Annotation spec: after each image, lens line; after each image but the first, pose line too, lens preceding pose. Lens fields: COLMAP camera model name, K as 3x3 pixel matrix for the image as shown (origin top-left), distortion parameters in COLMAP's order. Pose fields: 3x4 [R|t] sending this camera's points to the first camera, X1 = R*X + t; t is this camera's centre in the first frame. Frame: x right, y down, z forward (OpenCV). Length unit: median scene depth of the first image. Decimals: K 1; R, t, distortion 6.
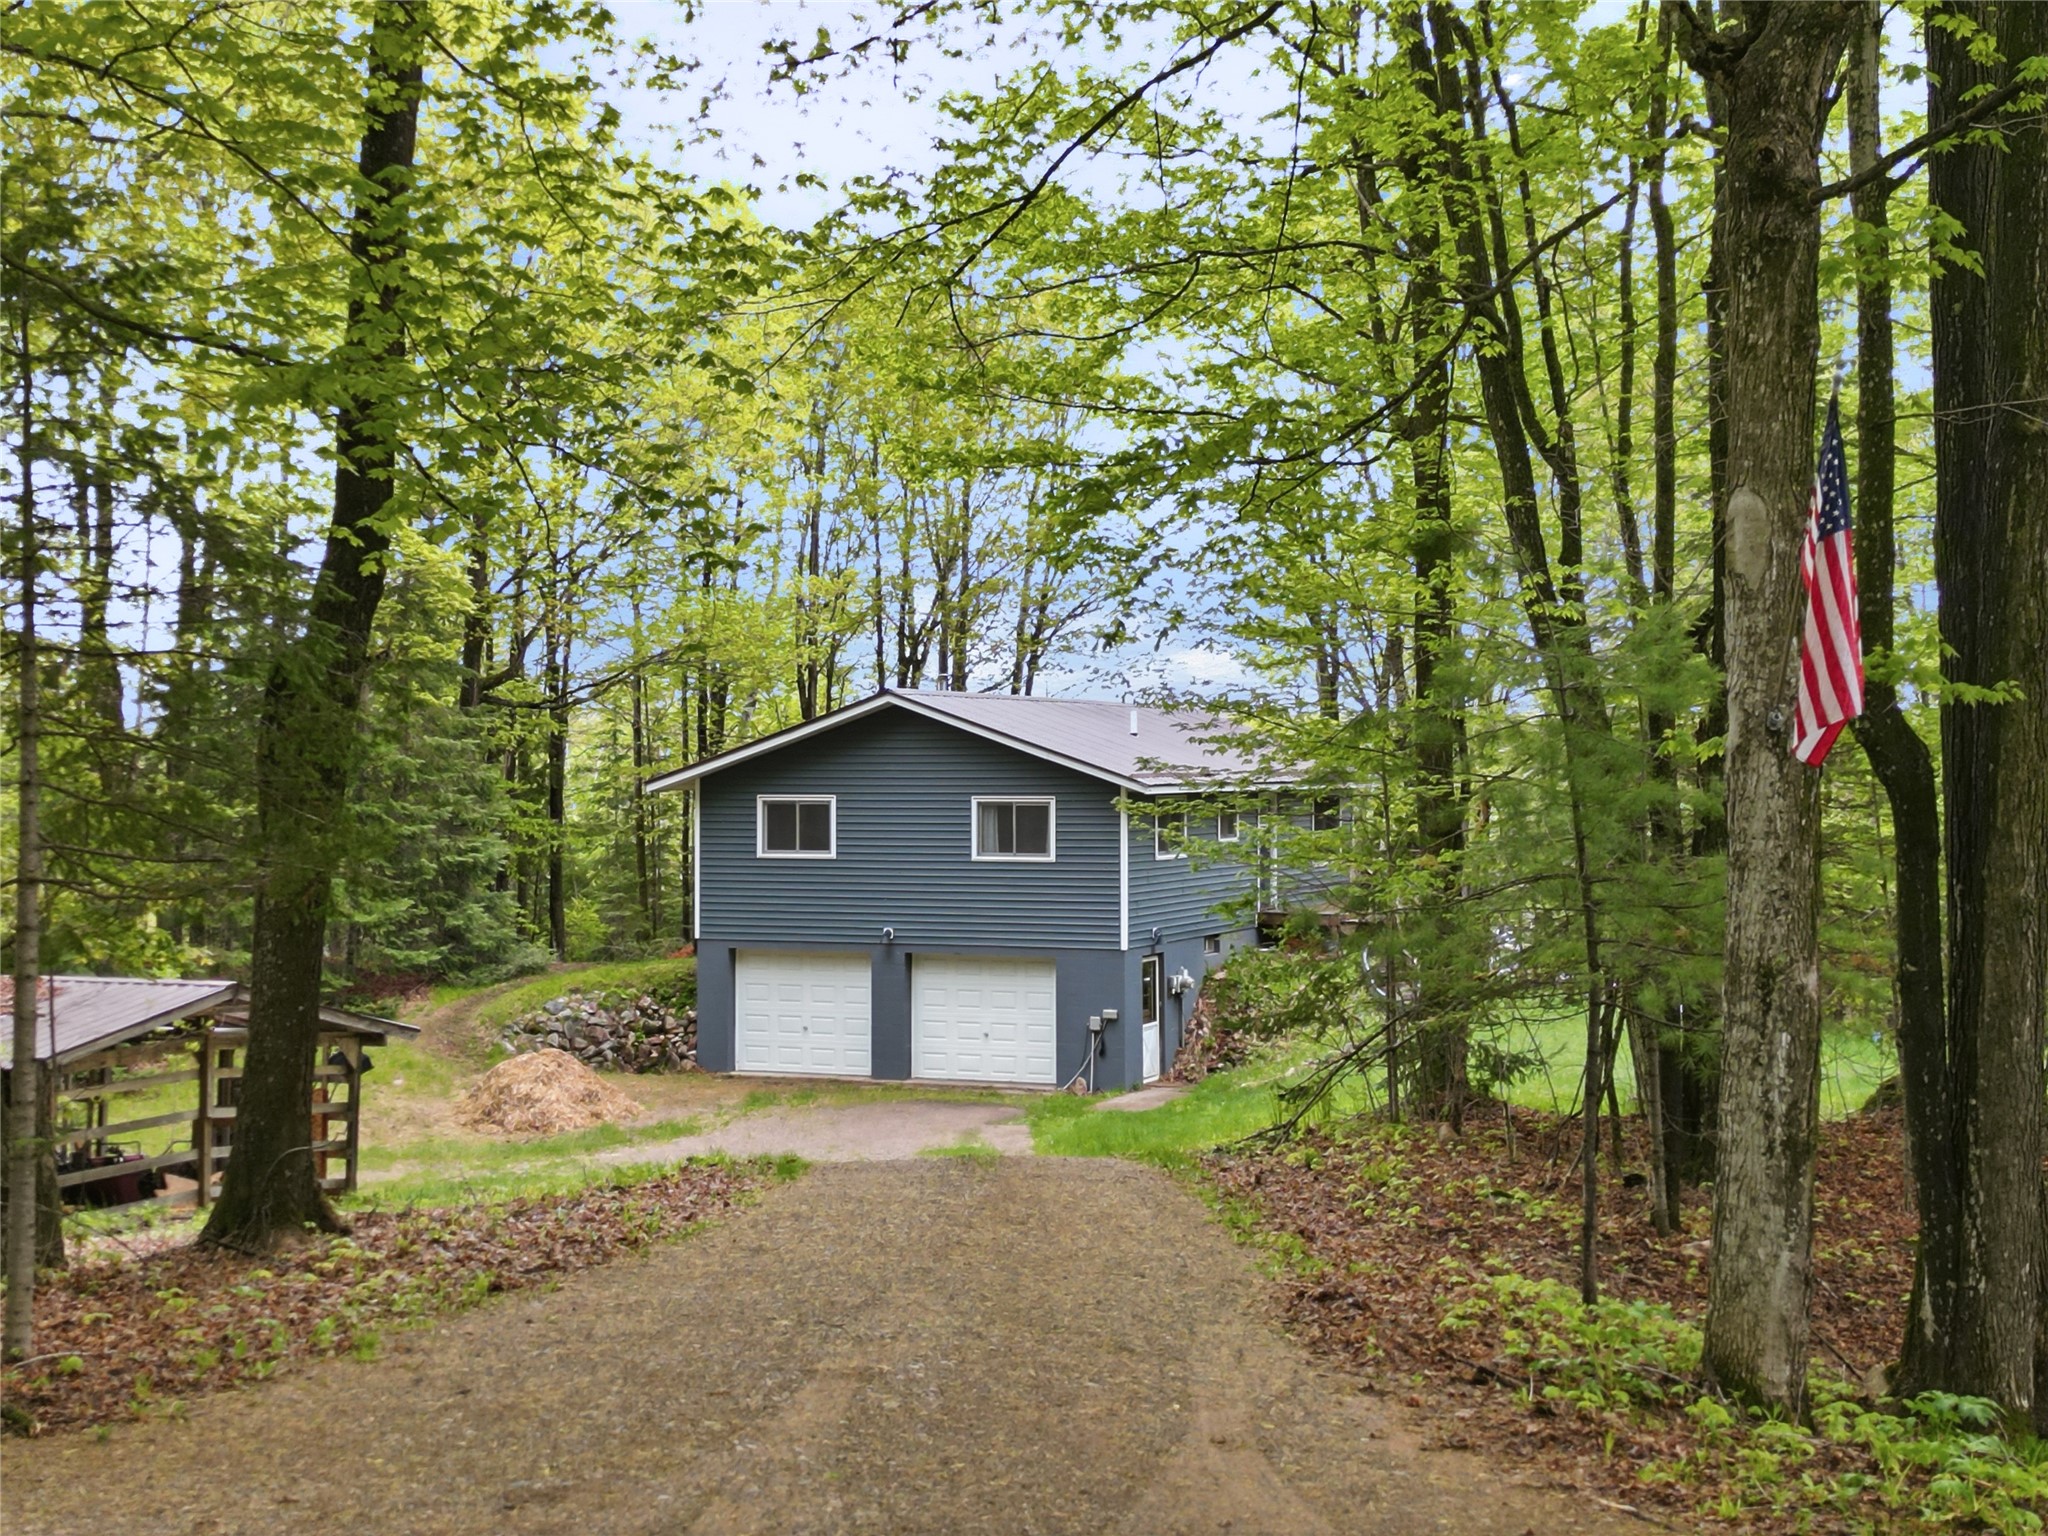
lens RADIAL K [[2048.9, 0, 1024.0], [0, 2048.9, 768.0], [0, 0, 1]] dist [-0.002493, -0.002000]
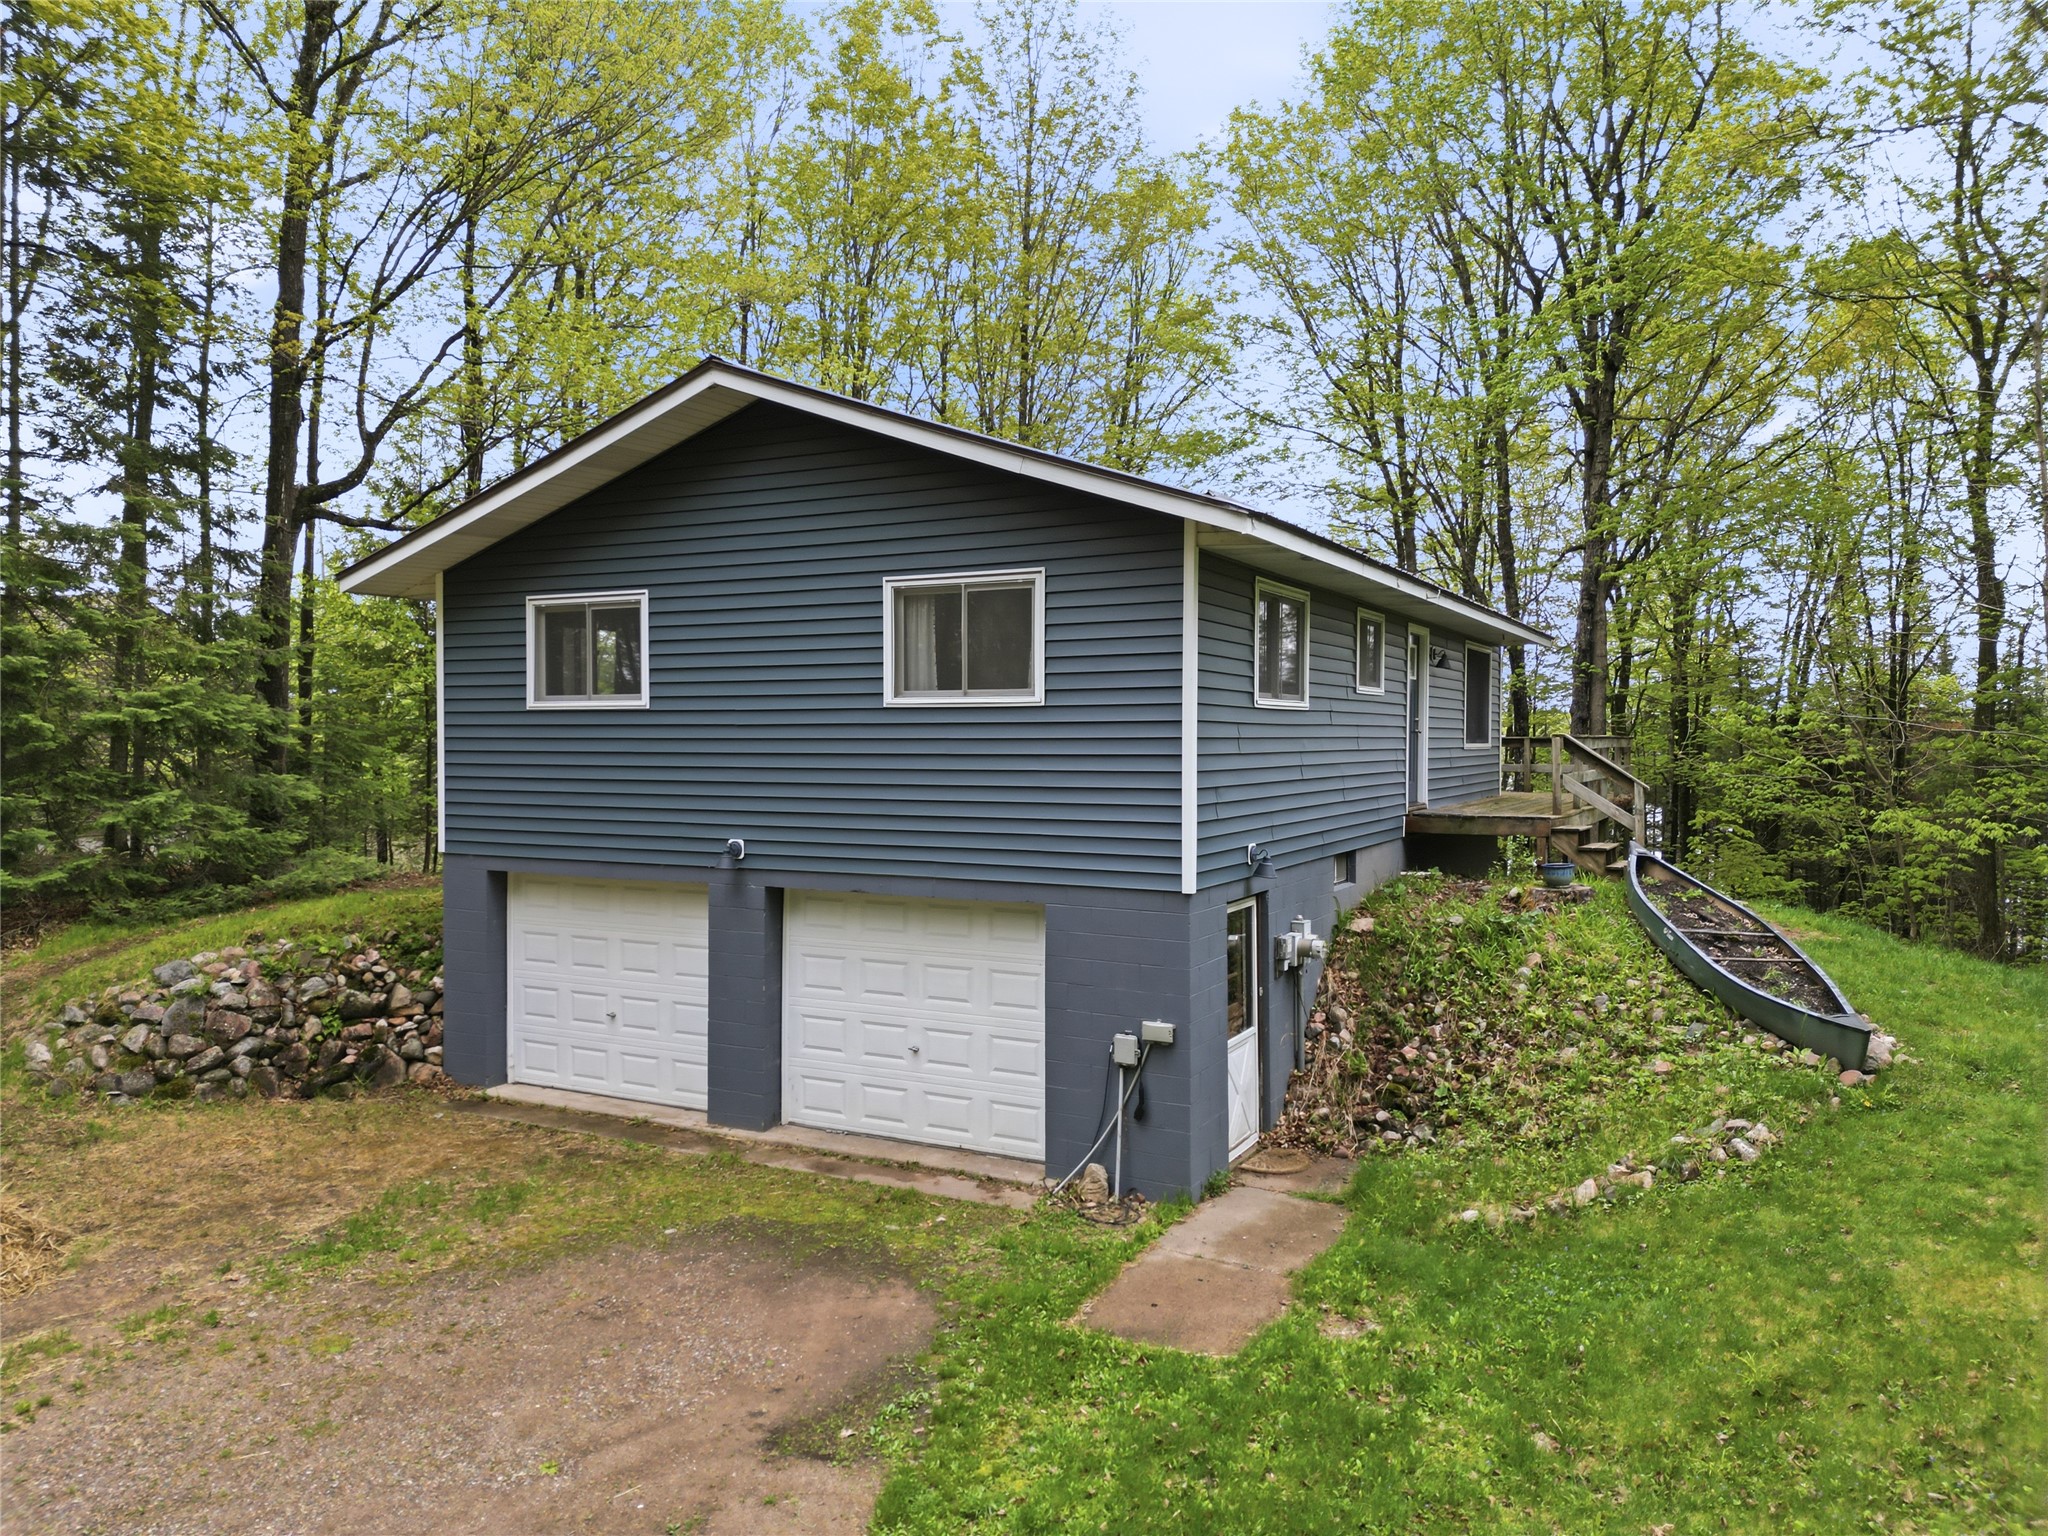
lens RADIAL K [[1418.6, 0, 1012.2], [0, 1418.6, 747.2], [0, 0, 1]] dist [0.001347, -0.000320]
pose [[0.996841, 0.003260, -0.079354, 0.032405], [-0.001411, 0.999726, 0.023345, 0.045914], [0.079409, -0.023159, 0.996573, 0.640473]]
